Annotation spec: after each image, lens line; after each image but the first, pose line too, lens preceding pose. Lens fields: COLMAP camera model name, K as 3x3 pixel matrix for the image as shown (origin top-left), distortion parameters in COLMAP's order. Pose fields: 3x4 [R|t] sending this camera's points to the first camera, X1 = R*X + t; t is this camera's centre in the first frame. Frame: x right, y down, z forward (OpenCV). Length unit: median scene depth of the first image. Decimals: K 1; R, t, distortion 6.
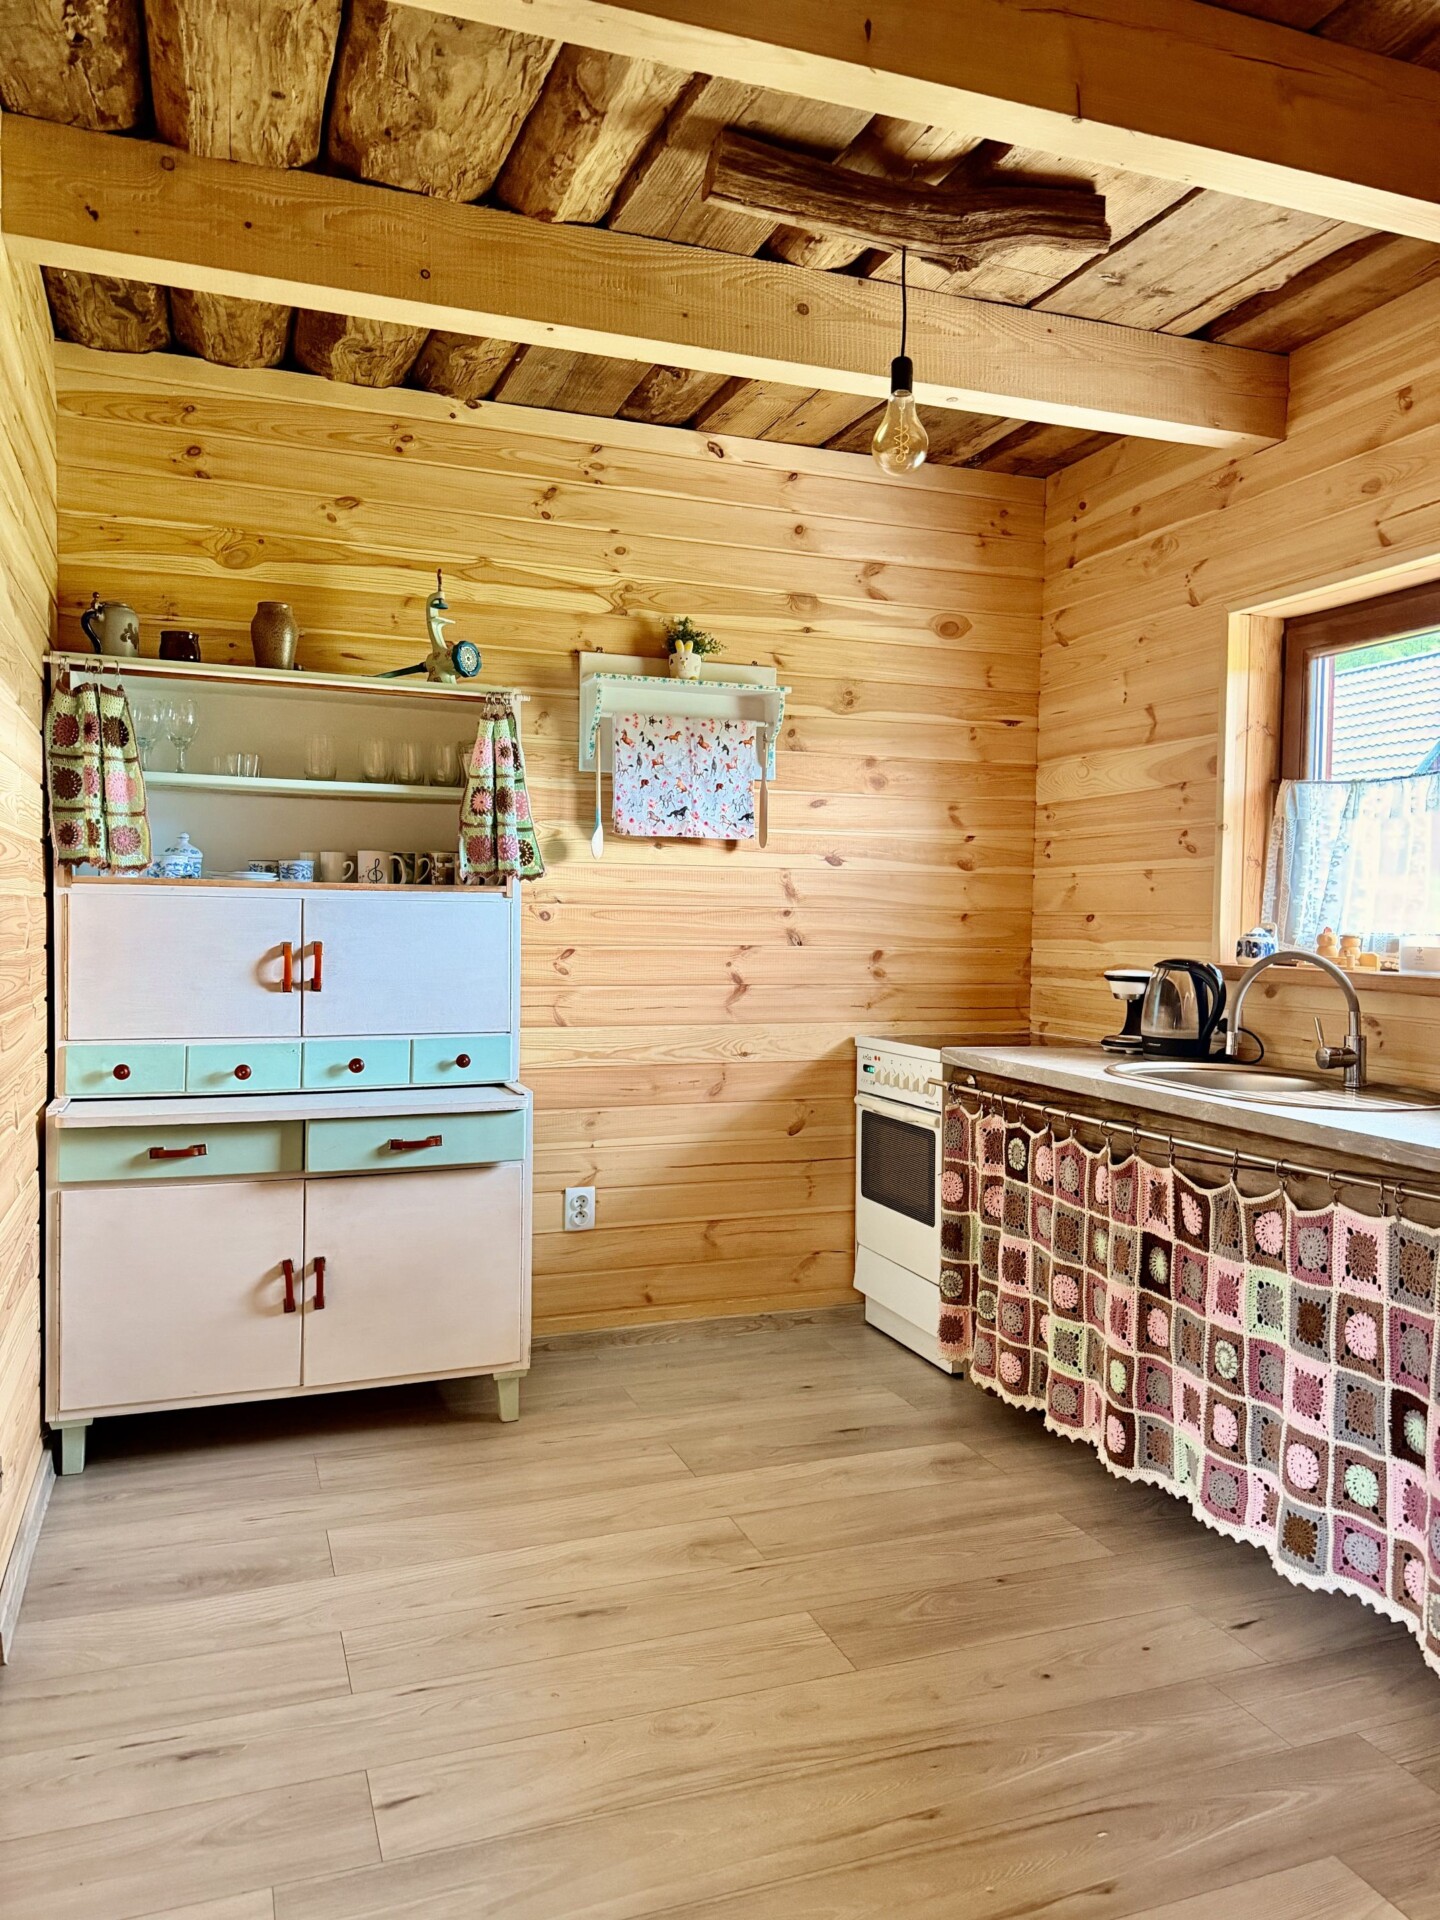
lens RADIAL K [[1336.7, 0, 714.3], [0, 1336.7, 973.4], [0, 0, 1]] dist [0.047356, -0.064083]
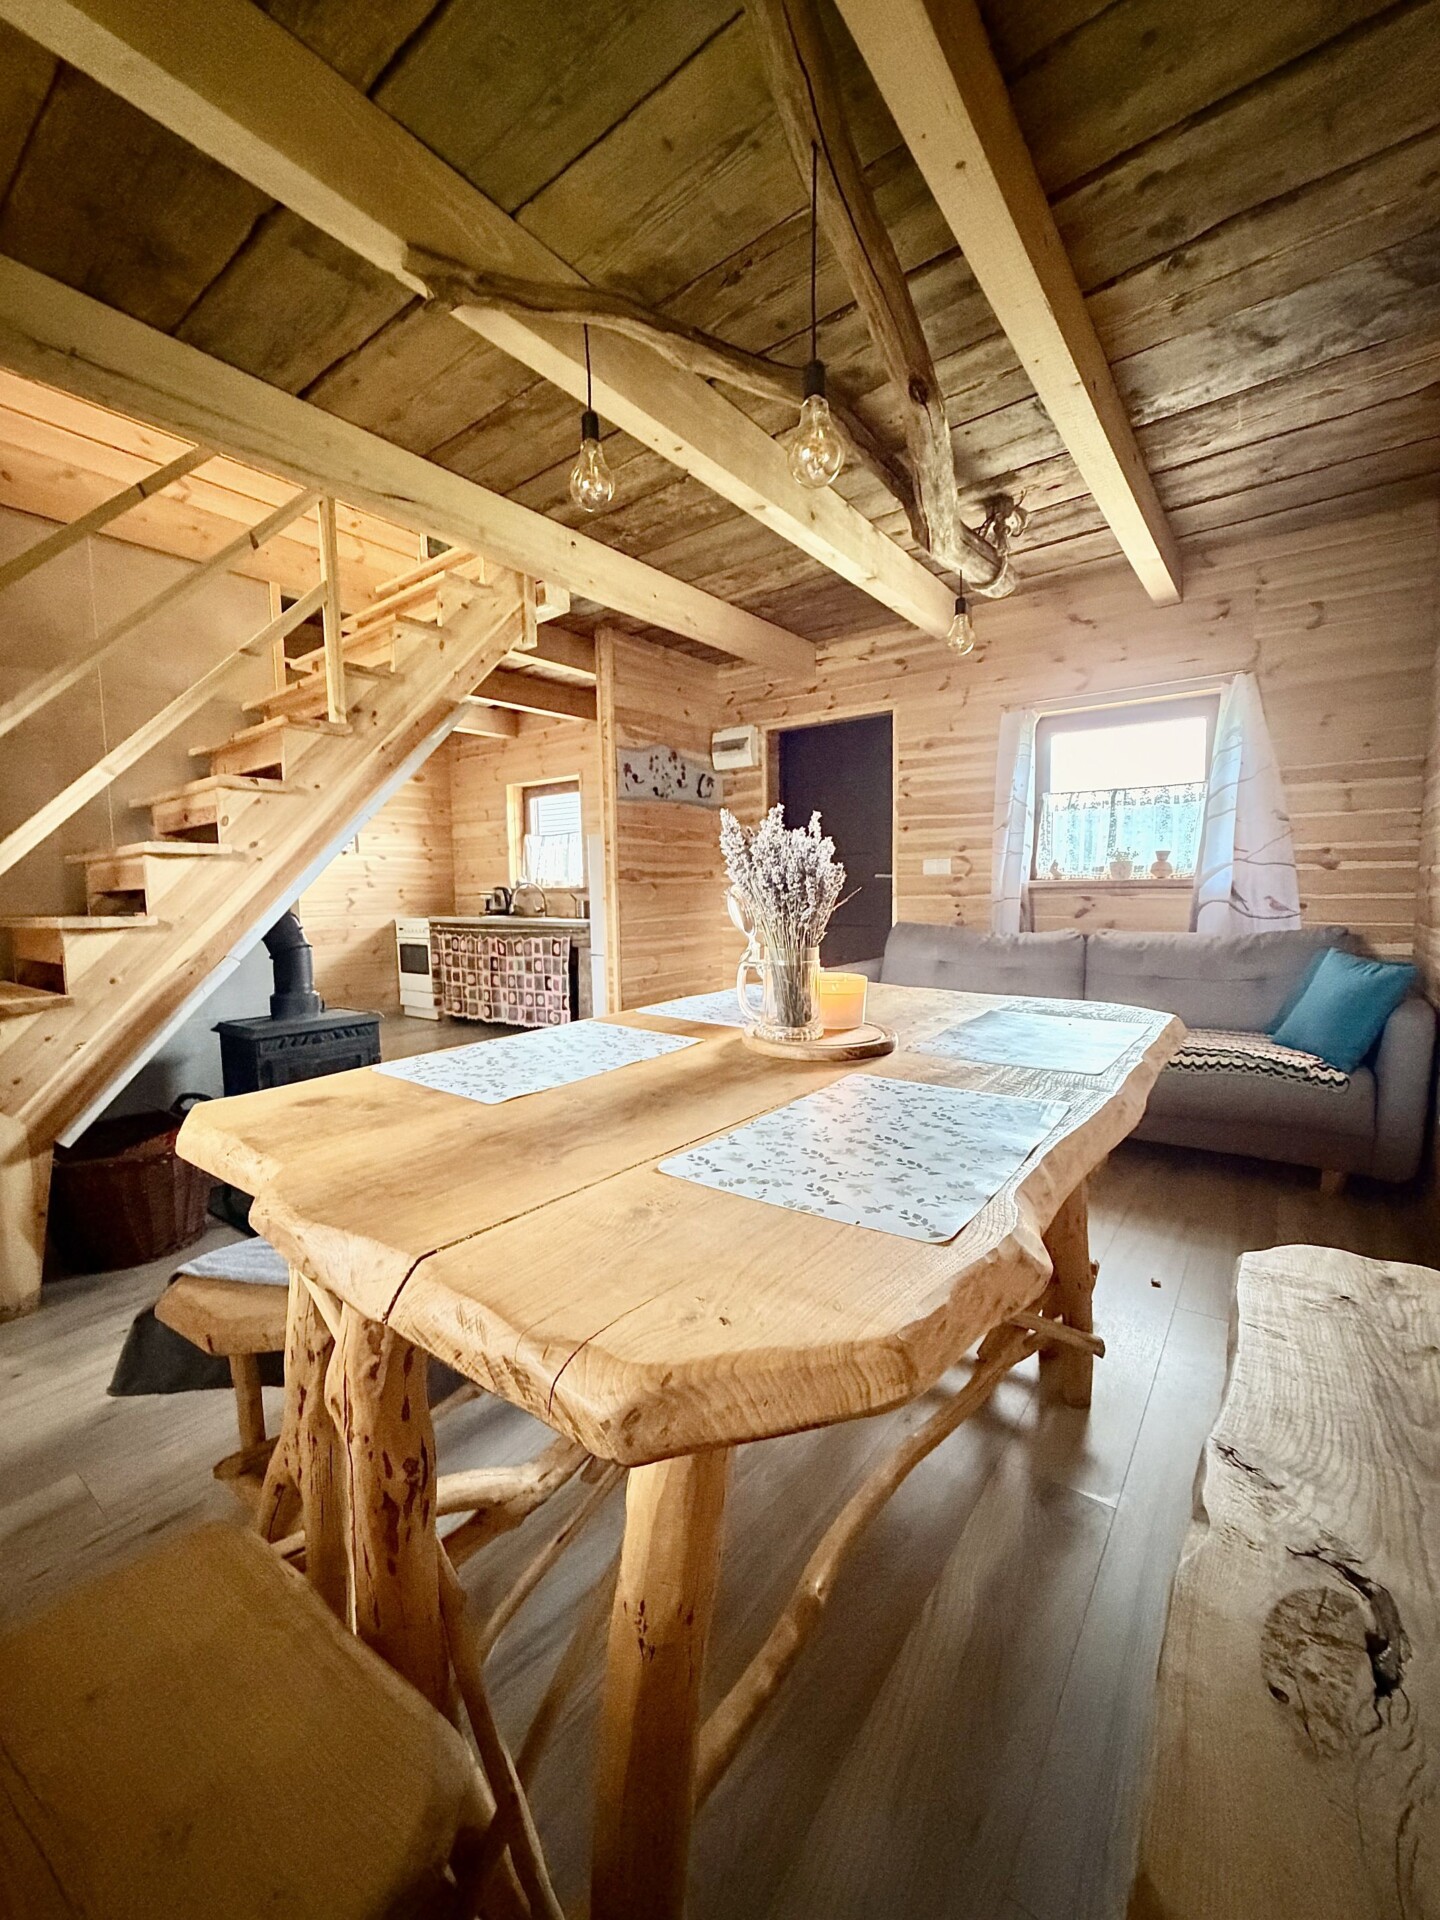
lens RADIAL K [[770.1, 0, 725.3], [0, 770.1, 952.6], [0, 0, 1]] dist [0.001198, -0.000291]
pose [[0.838575, -0.071641, 0.540055, -0.263062], [0.049481, 0.997234, 0.055455, 0.082792], [-0.542534, -0.019781, 0.839801, -1.045024]]
